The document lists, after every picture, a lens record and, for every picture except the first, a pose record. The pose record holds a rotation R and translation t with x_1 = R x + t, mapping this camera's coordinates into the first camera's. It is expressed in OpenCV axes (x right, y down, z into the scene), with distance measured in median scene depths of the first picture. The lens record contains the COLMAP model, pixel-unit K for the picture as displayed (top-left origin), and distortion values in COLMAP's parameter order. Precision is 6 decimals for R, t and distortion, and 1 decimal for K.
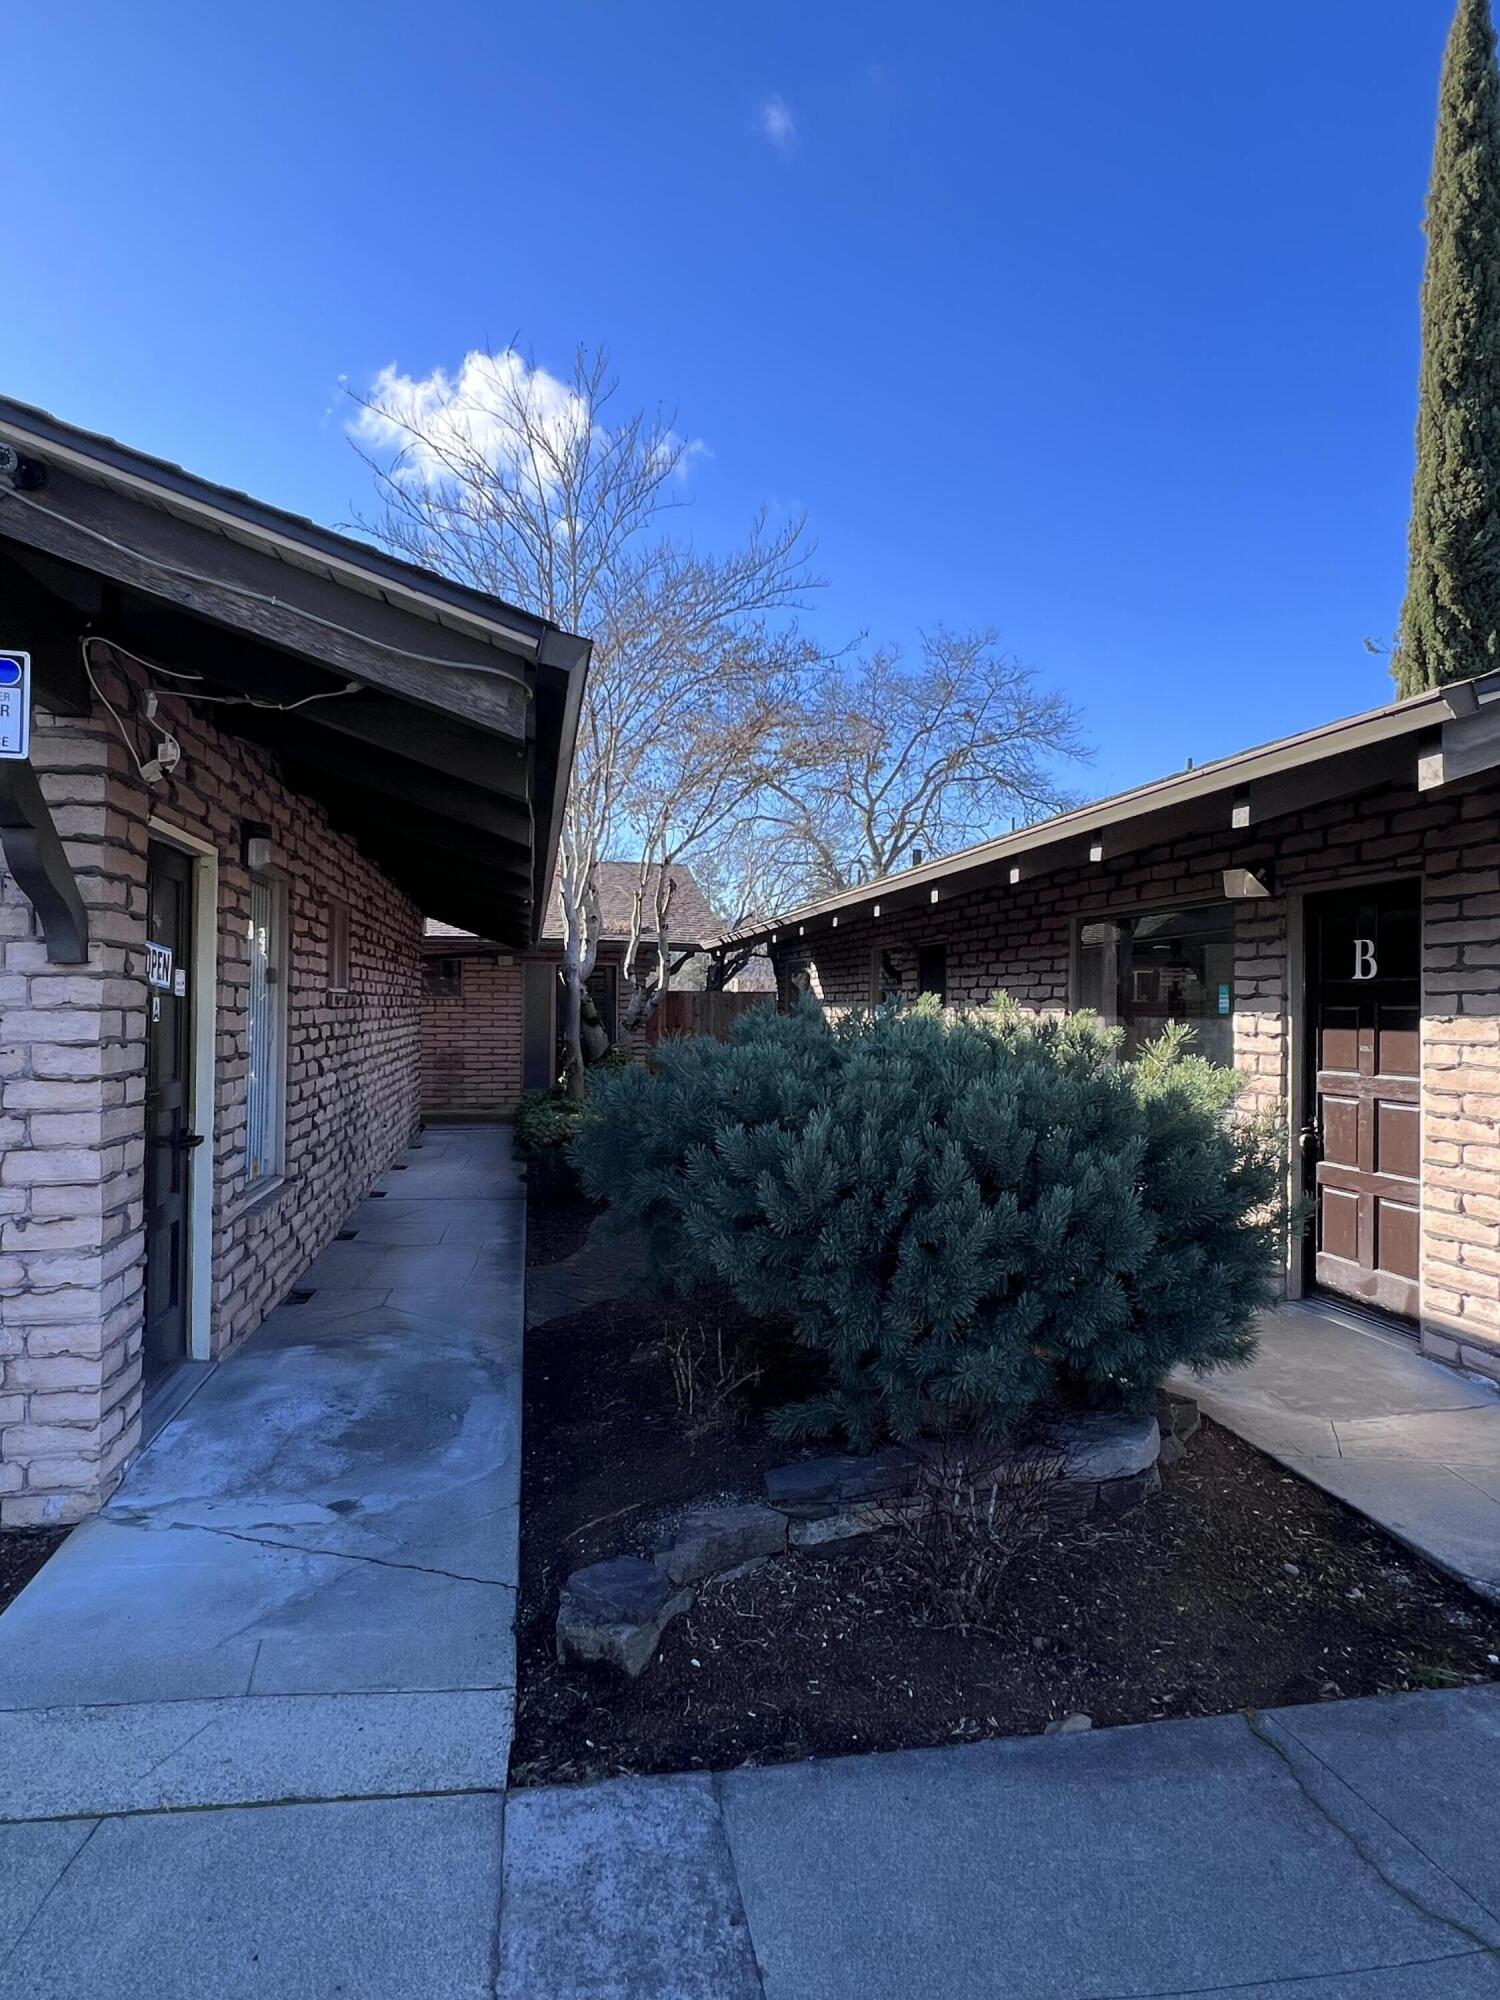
lens RADIAL K [[1153.2, 0, 752.7], [0, 1153.2, 1000.2], [0, 0, 1]] dist [0.001436, 0.000104]
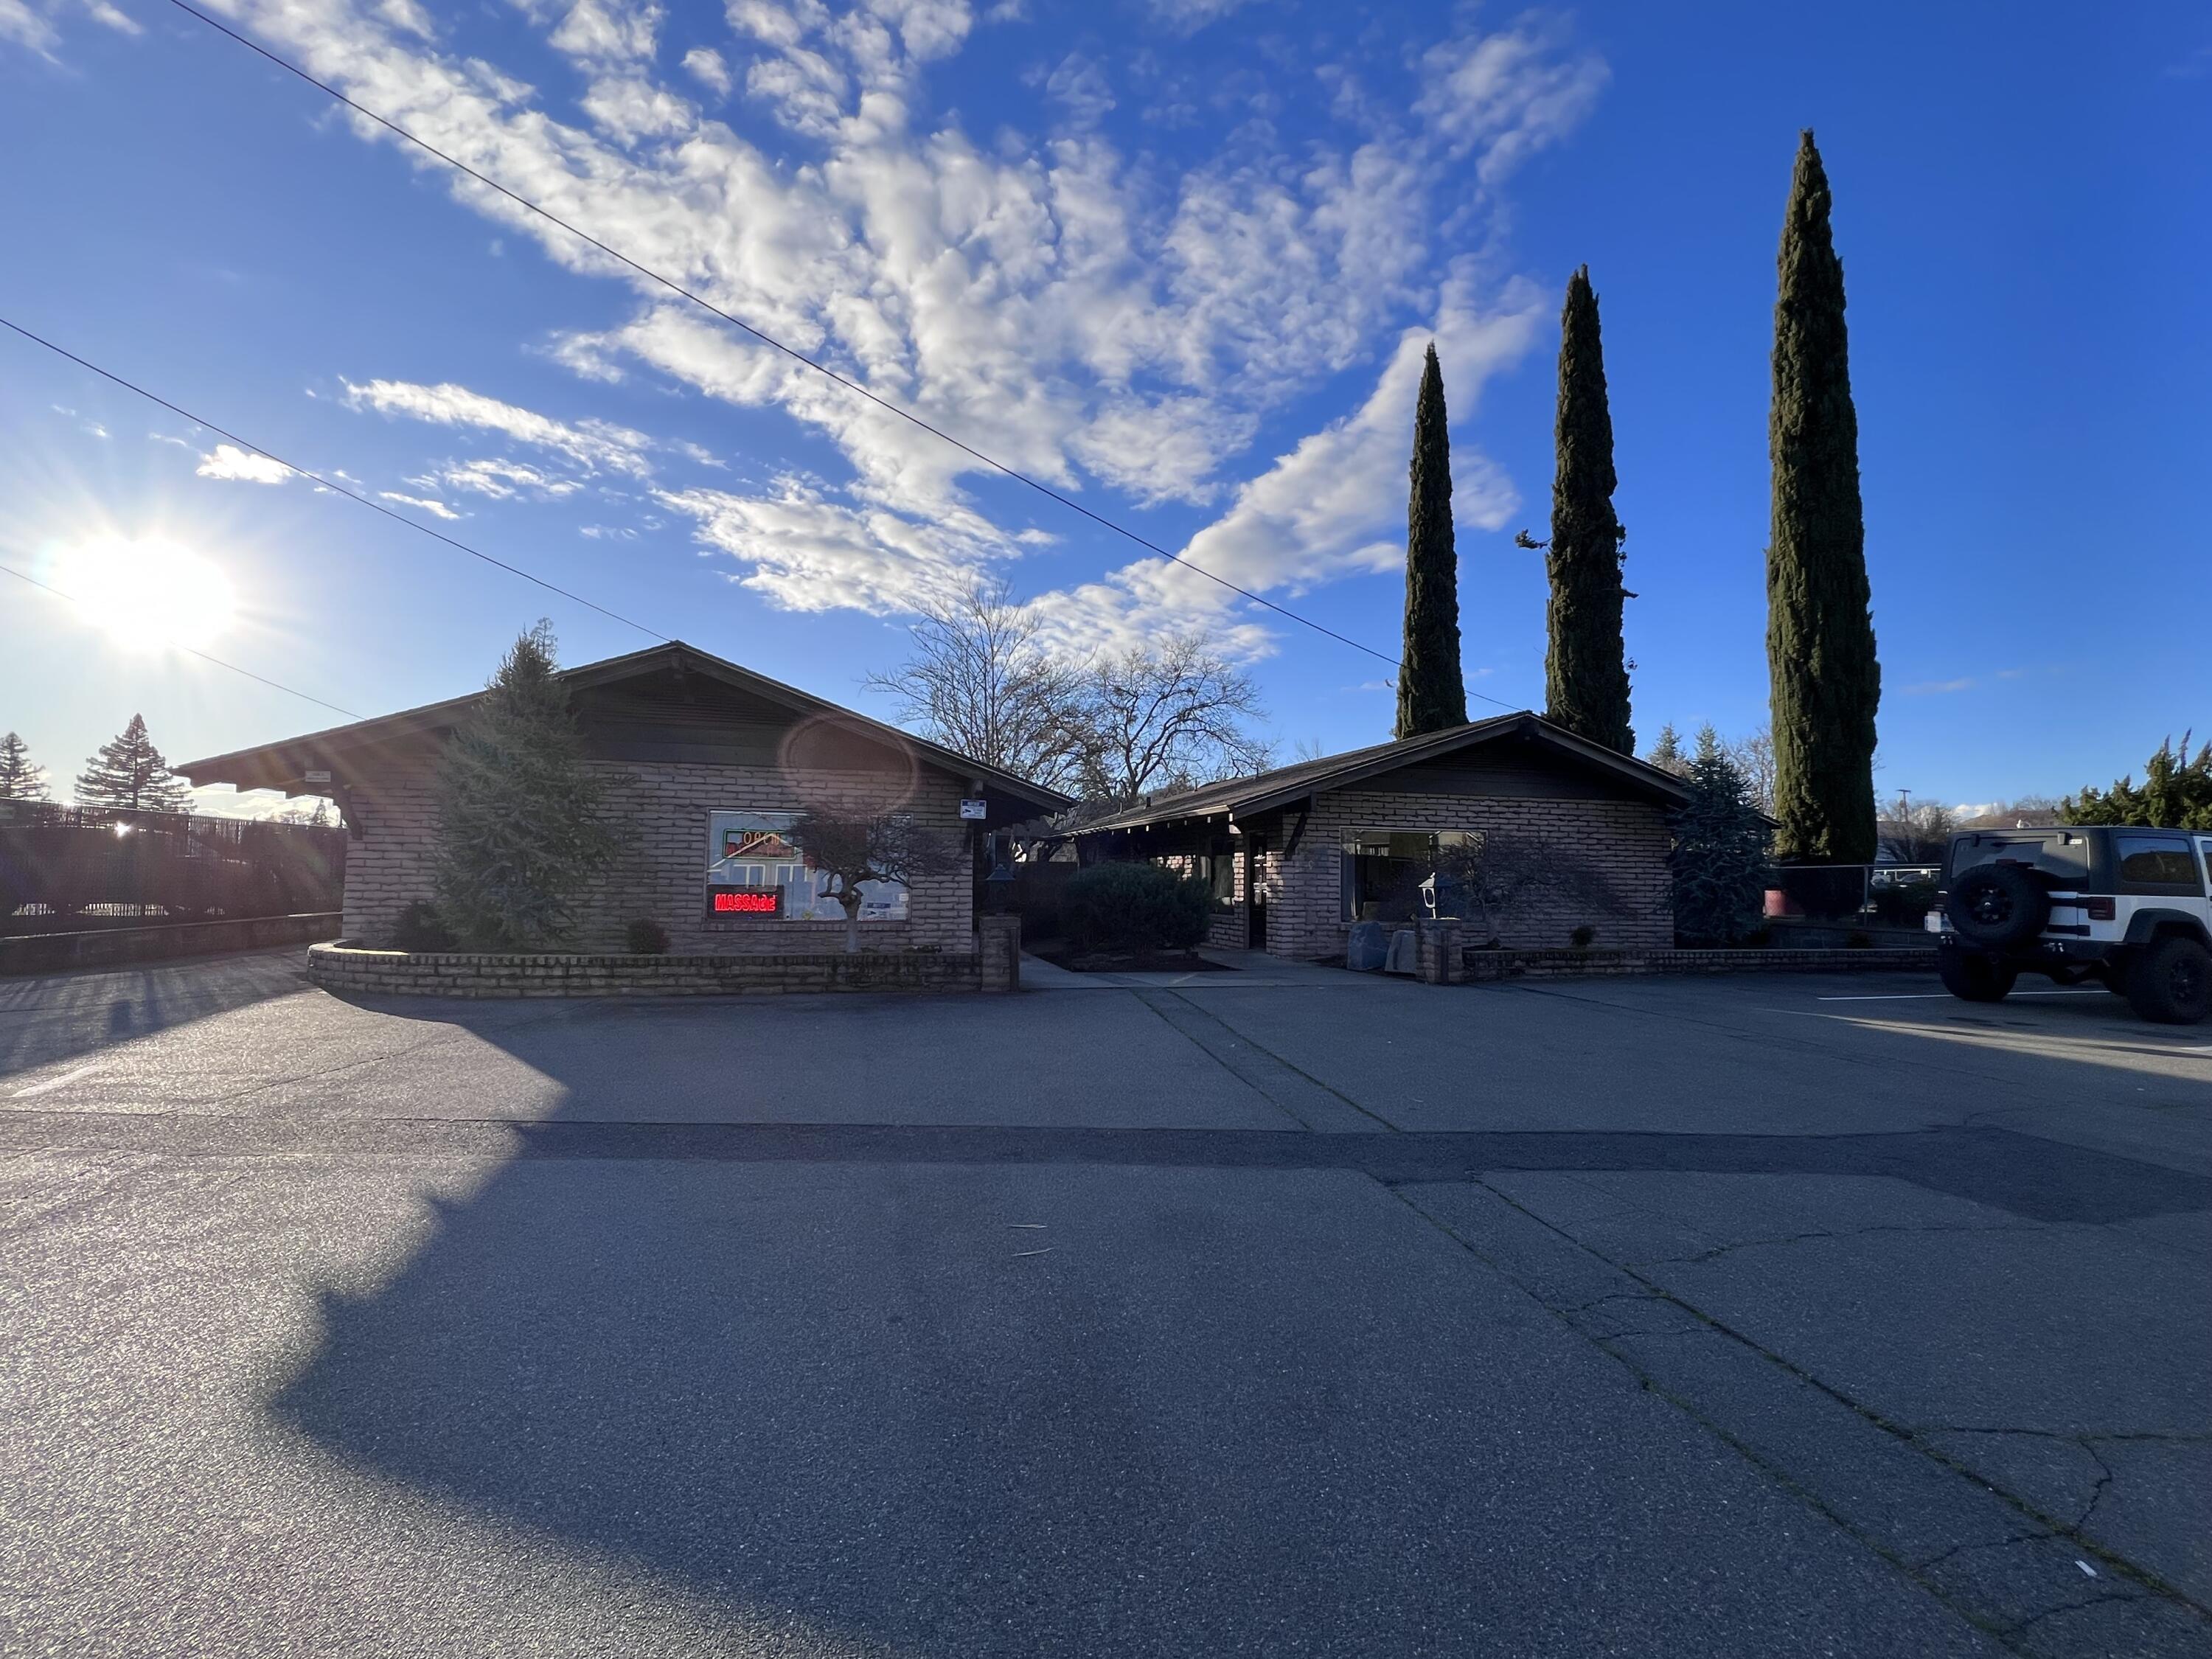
lens RADIAL K [[988.0, 0, 1105.5], [0, 988.0, 833.1], [0, 0, 1]] dist [-0.005607, -0.000495]
pose [[0.996894, 0.010389, 0.078071, -0.063138], [-0.007209, 0.999137, -0.040906, 0.011429], [-0.078428, 0.040216, 0.996108, -0.639140]]
